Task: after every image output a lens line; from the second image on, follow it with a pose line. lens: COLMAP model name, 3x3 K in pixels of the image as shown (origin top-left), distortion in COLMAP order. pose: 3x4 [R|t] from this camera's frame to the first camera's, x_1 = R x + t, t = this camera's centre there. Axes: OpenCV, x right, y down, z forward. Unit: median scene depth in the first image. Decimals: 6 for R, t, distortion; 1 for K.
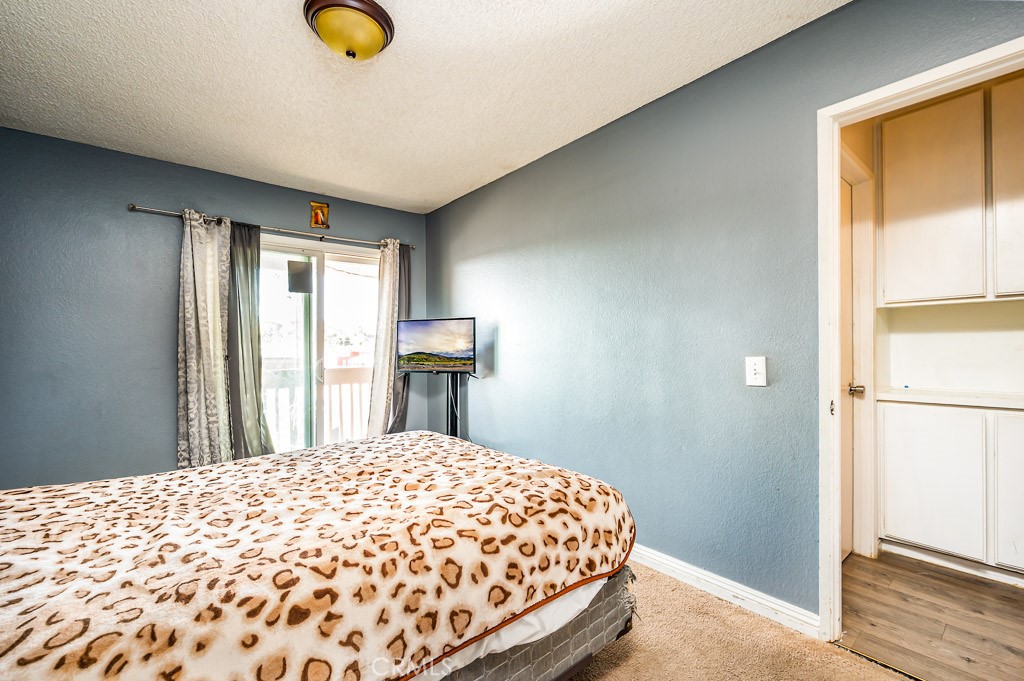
lens RADIAL K [[438.0, 0, 516.8], [0, 438.0, 351.5], [0, 0, 1]] dist [-0.002085, 0.000085]
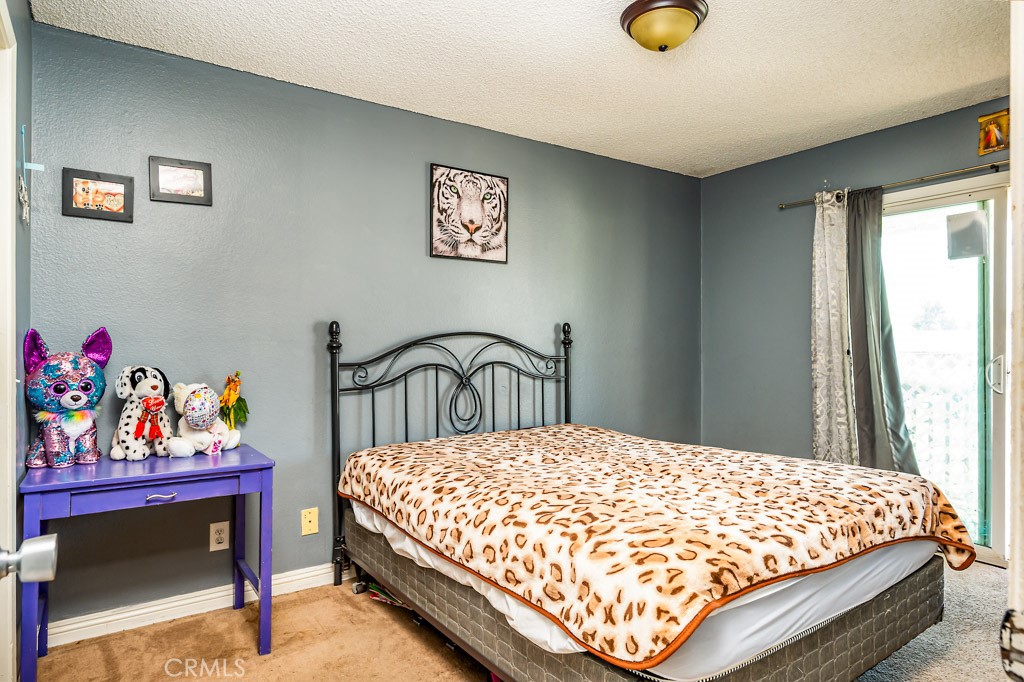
lens RADIAL K [[596.6, 0, 513.5], [0, 596.6, 343.7], [0, 0, 1]] dist [0.000004, -0.000756]
pose [[-0.077591, 0.007929, -0.996954, 1.263090], [0.000777, 0.999969, 0.007893, -0.023165], [0.996985, -0.000162, -0.077594, 0.963262]]
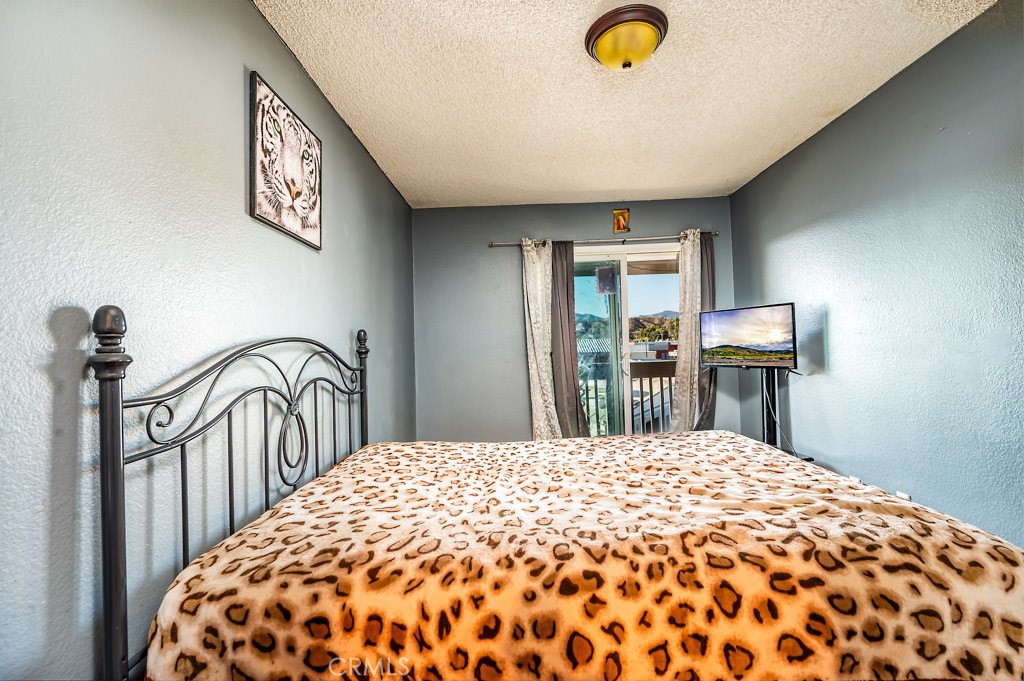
lens RADIAL K [[431.0, 0, 512.4], [0, 431.0, 337.9], [0, 0, 1]] dist [-0.002620, 0.000577]
pose [[0.756703, -0.033530, -0.652898, 0.082868], [0.023397, 0.999433, -0.024209, -0.006182], [0.653340, 0.003044, 0.757059, 0.047793]]
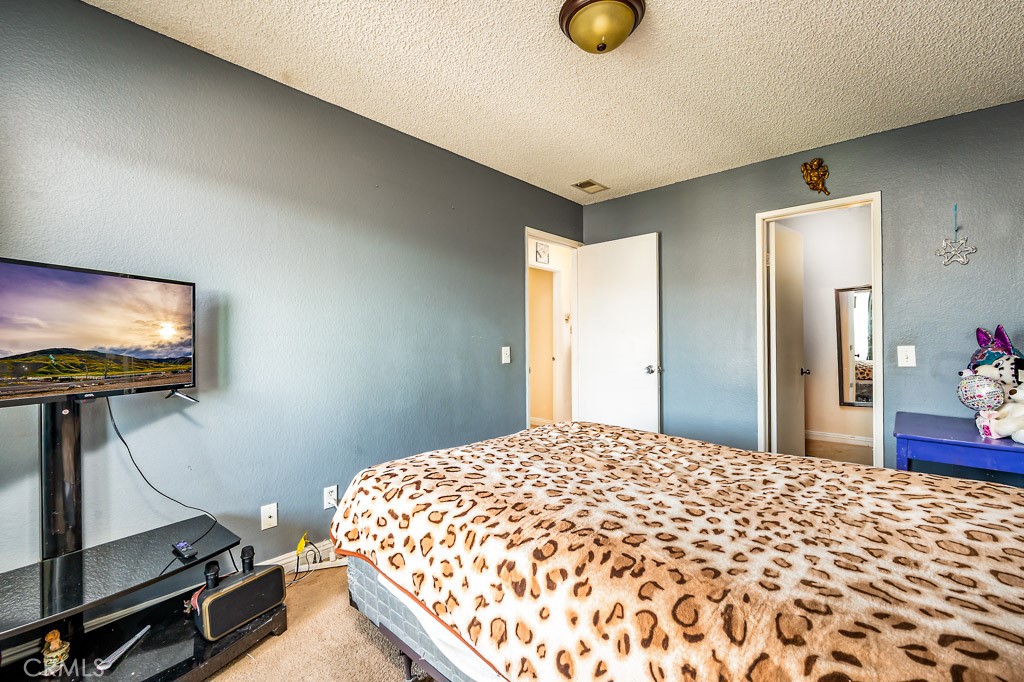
lens RADIAL K [[431.0, 0, 512.4], [0, 431.0, 338.4], [0, 0, 1]] dist [-0.002620, 0.000577]
pose [[-0.127167, 0.013045, 0.991796, -1.680719], [0.006310, 0.999904, -0.012343, -0.001379], [-0.991861, 0.004689, -0.127237, 1.679112]]
